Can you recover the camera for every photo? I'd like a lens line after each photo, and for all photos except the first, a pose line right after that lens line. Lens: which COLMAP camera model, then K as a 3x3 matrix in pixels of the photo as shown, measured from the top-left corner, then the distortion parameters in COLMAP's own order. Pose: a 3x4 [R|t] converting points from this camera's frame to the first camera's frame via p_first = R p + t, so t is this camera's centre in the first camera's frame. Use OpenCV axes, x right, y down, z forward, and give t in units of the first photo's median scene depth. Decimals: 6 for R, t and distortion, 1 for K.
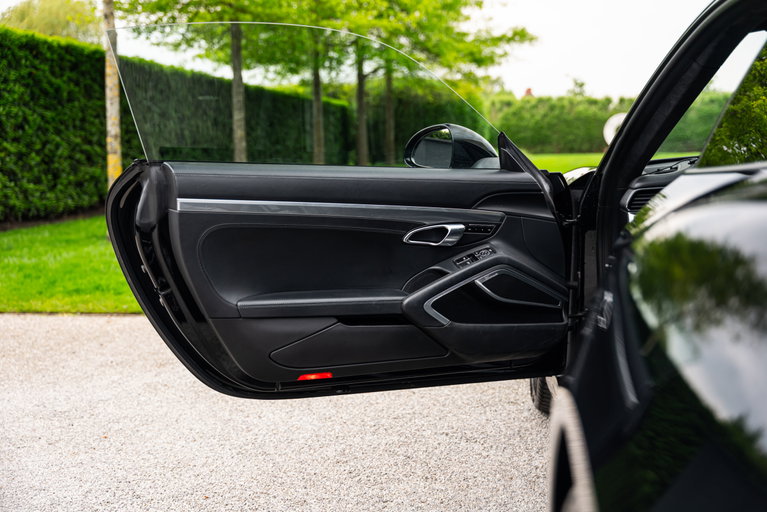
lens RADIAL K [[882.3, 0, 383.5], [0, 882.3, 256.0], [0, 0, 1]] dist [0.000369, -0.001781]
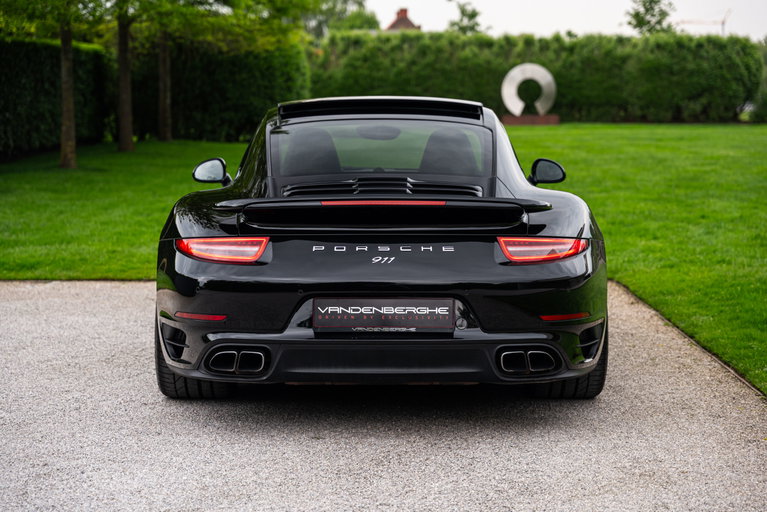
lens RADIAL K [[1541.2, 0, 383.5], [0, 1541.2, 256.0], [0, 0, 1]] dist [0.001451, 0.507756]
pose [[0.989823, 0.005909, 0.142180, 0.002662], [-0.002744, 0.999744, -0.022445, 0.007591], [-0.142277, 0.021826, 0.989586, -0.109892]]
